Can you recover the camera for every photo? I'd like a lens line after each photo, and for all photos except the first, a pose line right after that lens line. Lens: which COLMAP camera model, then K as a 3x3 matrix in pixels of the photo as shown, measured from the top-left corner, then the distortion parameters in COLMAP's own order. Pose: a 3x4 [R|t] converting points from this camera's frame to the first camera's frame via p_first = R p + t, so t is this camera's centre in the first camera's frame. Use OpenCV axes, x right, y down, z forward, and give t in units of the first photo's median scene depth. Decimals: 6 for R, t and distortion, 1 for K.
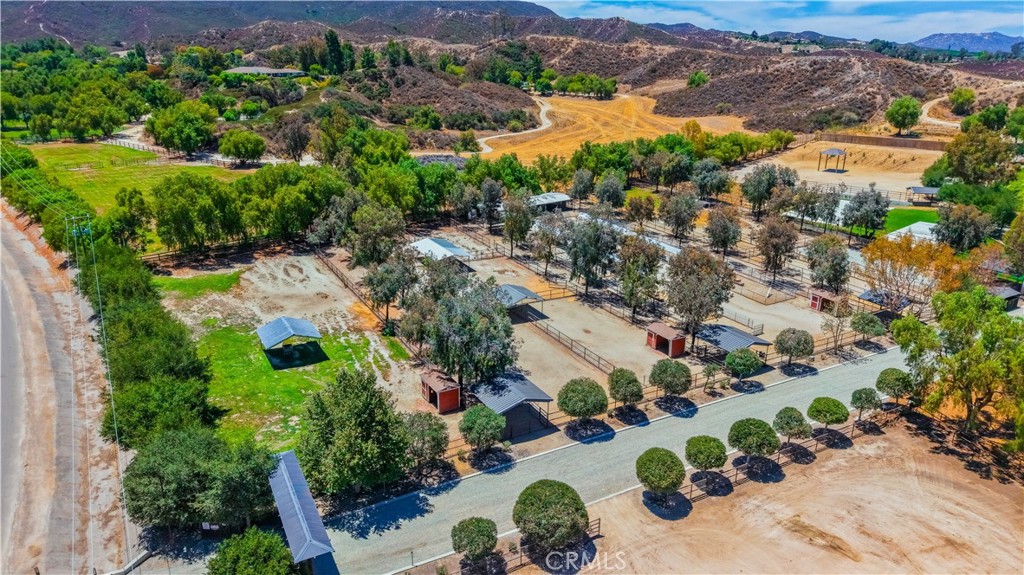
lens RADIAL K [[691.4, 0, 510.2], [0, 691.4, 284.7], [0, 0, 1]] dist [0.009030, -0.003527]
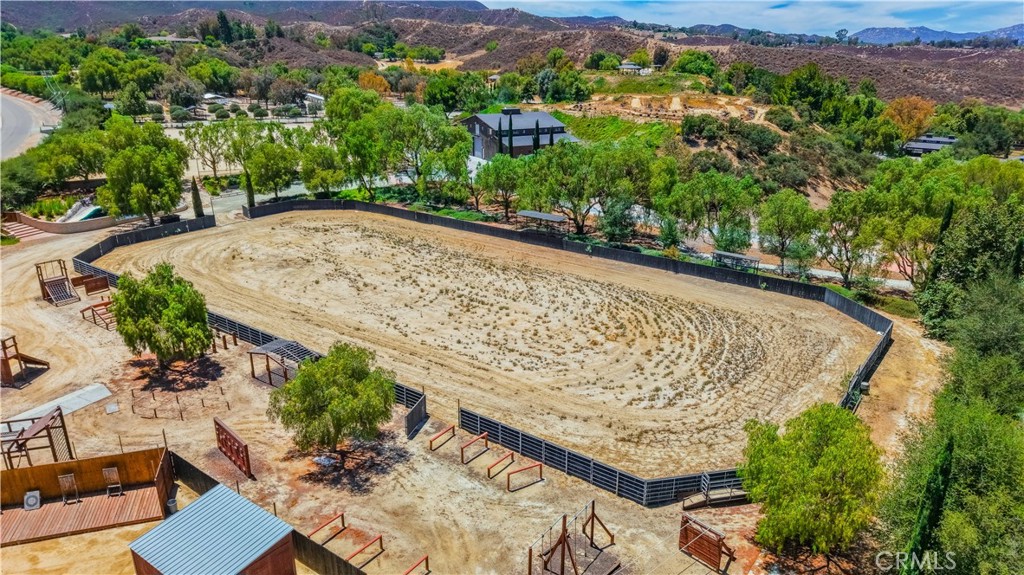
lens RADIAL K [[691.4, 0, 518.1], [0, 691.4, 288.4], [0, 0, 1]] dist [0.009030, -0.003527]
pose [[0.998011, -0.022190, 0.059012, 0.280844], [0.021565, 0.999705, 0.011206, 0.215051], [-0.059243, -0.009911, 0.998194, -0.495411]]
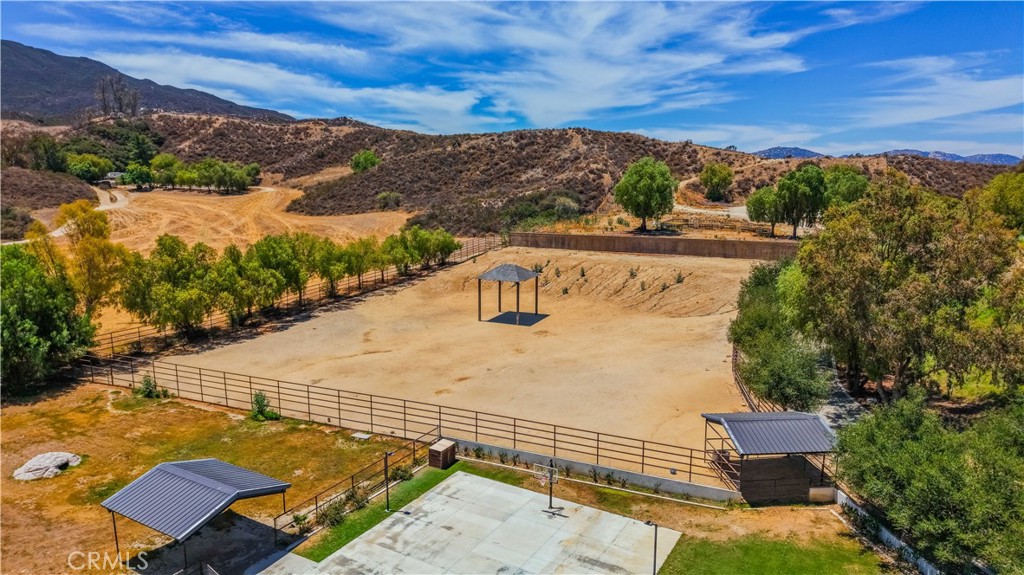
lens RADIAL K [[691.4, 0, 510.8], [0, 691.4, 286.9], [0, 0, 1]] dist [0.009030, -0.003527]
pose [[0.949141, -0.054985, 0.310012, 0.232280], [0.101315, 0.985600, -0.135381, -0.087339], [-0.298104, 0.159904, 0.941045, 0.420098]]
